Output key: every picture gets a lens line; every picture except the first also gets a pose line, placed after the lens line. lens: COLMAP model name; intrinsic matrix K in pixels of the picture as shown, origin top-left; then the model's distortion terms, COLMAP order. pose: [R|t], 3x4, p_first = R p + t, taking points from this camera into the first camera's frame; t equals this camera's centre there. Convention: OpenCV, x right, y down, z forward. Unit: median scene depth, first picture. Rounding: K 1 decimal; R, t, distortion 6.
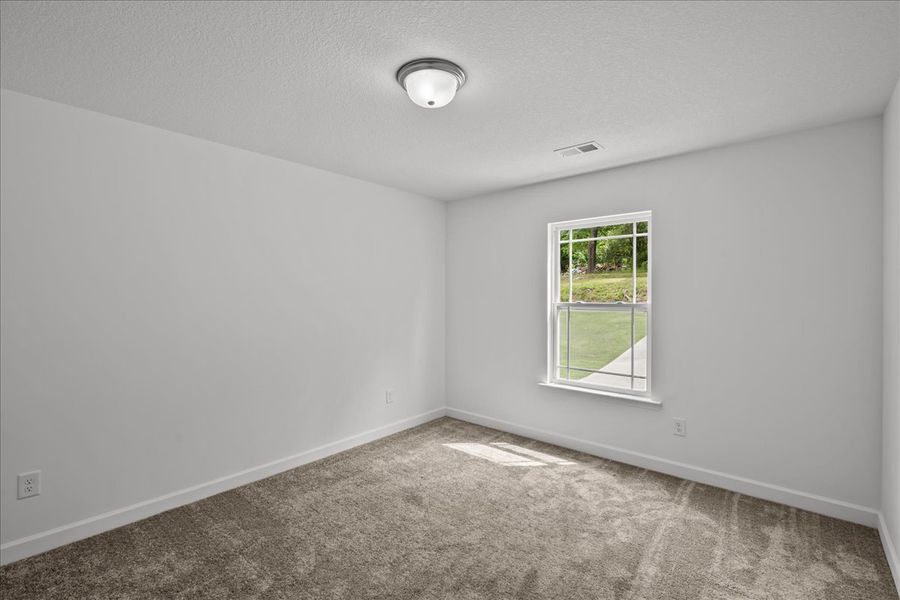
lens RADIAL K [[409.6, 0, 438.2], [0, 409.6, 302.3], [0, 0, 1]] dist [-0.014119, 0.000064]
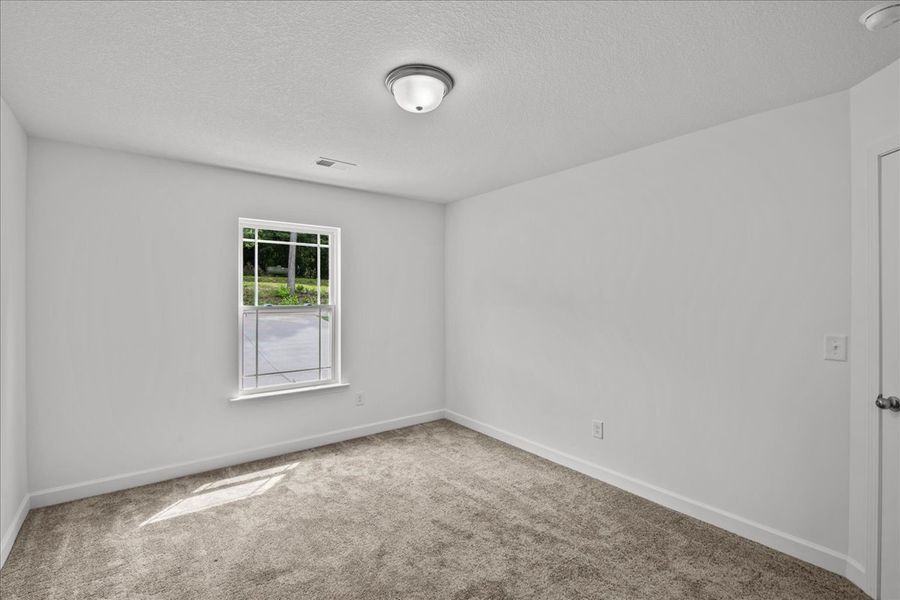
lens RADIAL K [[409.6, 0, 438.2], [0, 409.6, 302.3], [0, 0, 1]] dist [-0.014119, 0.000064]
pose [[0.194866, -0.011094, 0.980767, -0.583644], [0.024429, 0.999681, 0.006454, -0.003352], [-0.980526, 0.022701, 0.195075, 0.447084]]
